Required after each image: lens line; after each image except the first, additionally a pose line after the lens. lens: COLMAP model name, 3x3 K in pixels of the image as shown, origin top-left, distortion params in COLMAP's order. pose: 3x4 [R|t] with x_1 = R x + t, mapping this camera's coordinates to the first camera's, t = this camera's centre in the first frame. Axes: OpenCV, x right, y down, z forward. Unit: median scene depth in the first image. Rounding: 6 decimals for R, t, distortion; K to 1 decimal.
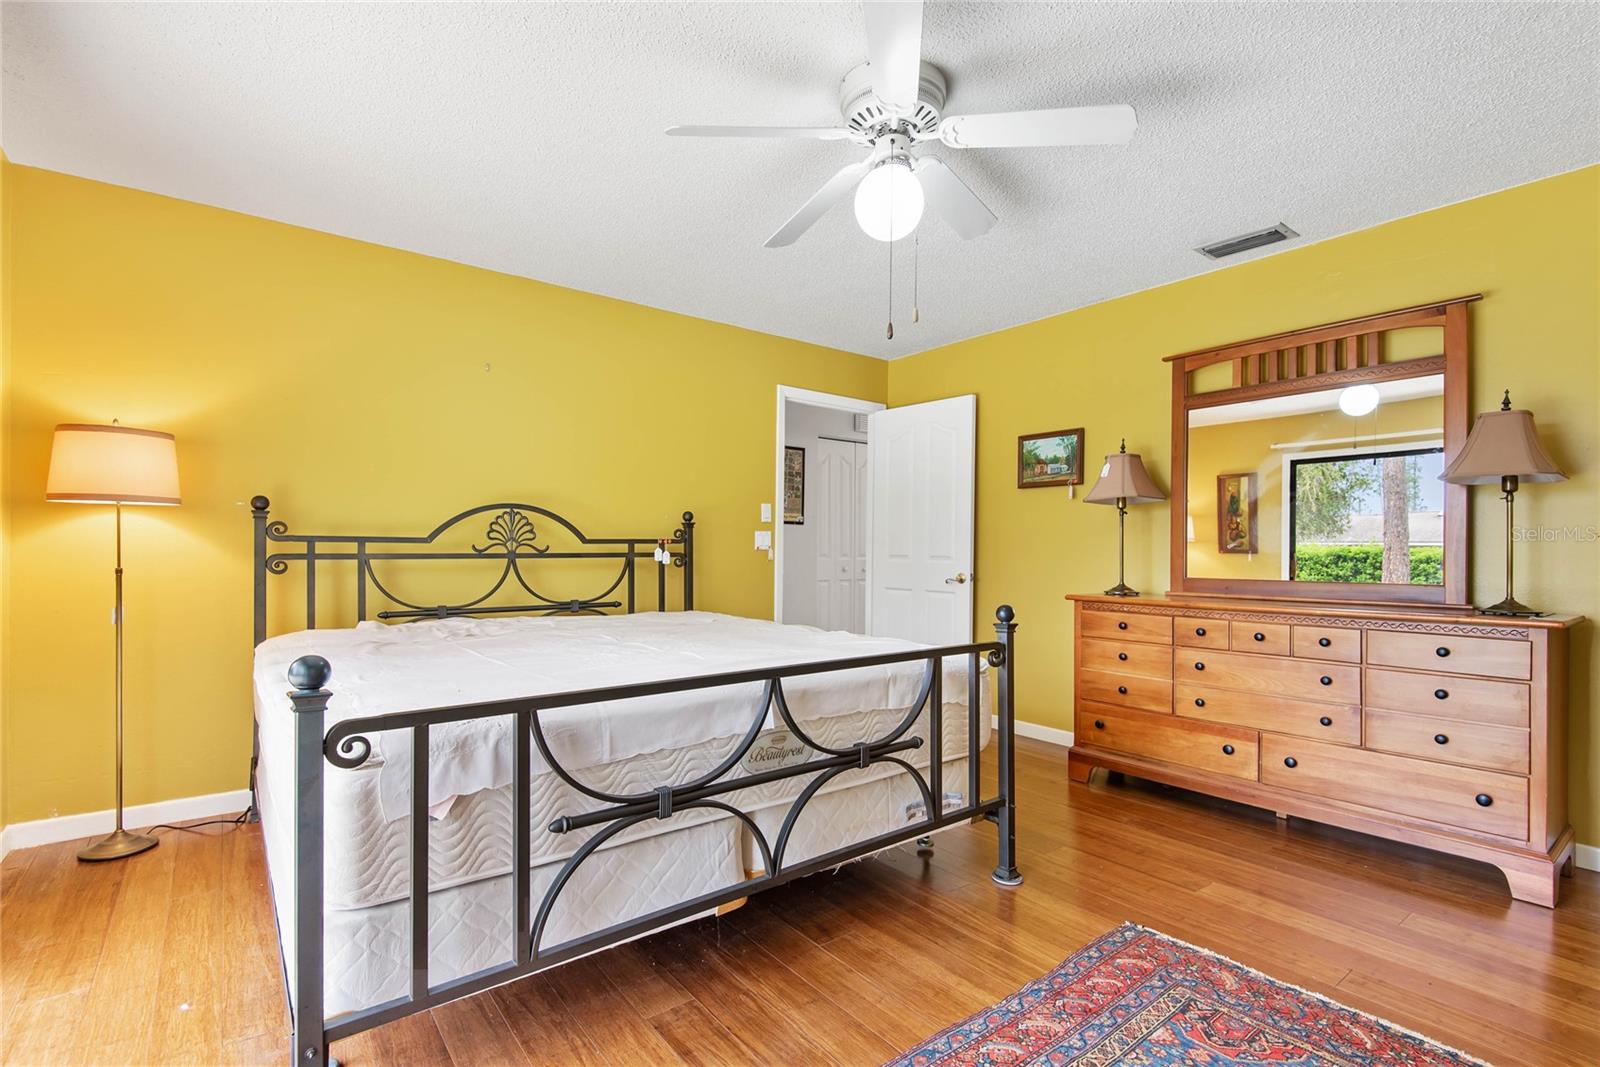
lens RADIAL K [[735.8, 0, 828.3], [0, 735.8, 542.1], [0, 0, 1]] dist [0.030346, -0.020190]
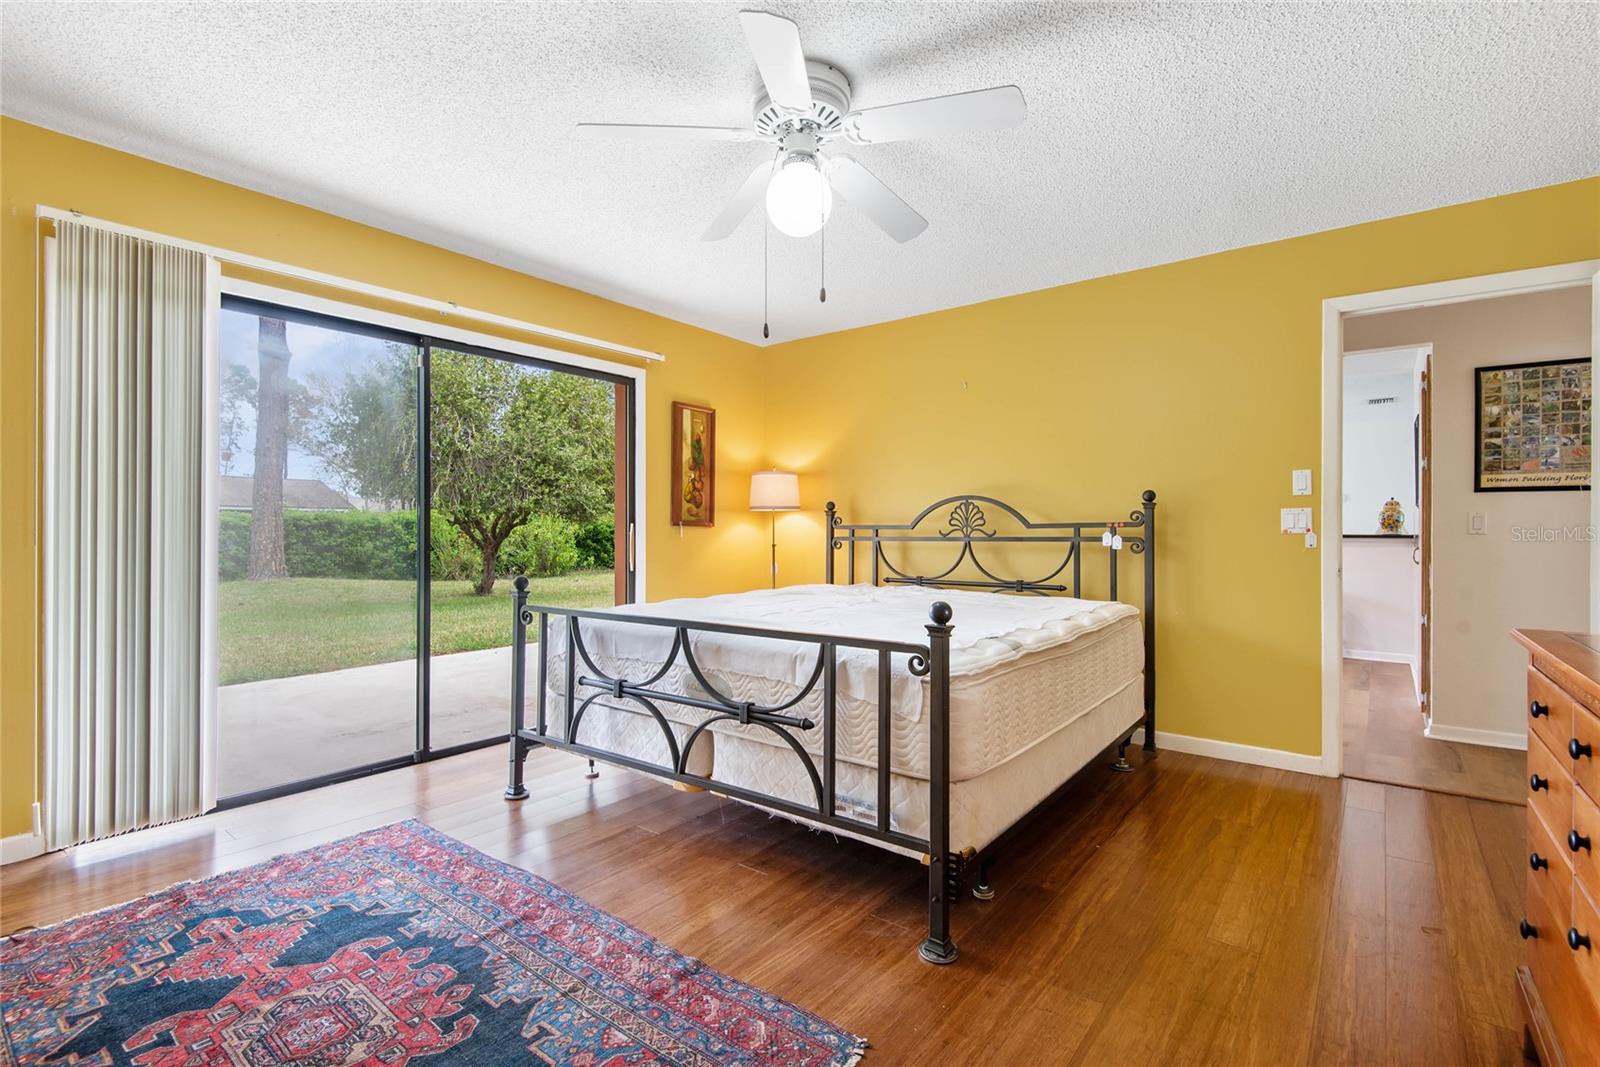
lens RADIAL K [[735.8, 0, 814.7], [0, 735.8, 528.4], [0, 0, 1]] dist [0.030346, -0.020190]
pose [[0.245771, -0.012757, -0.969244, 0.665662], [0.011233, 0.999884, -0.010312, 0.010481], [0.969263, -0.008353, 0.245886, 0.468751]]
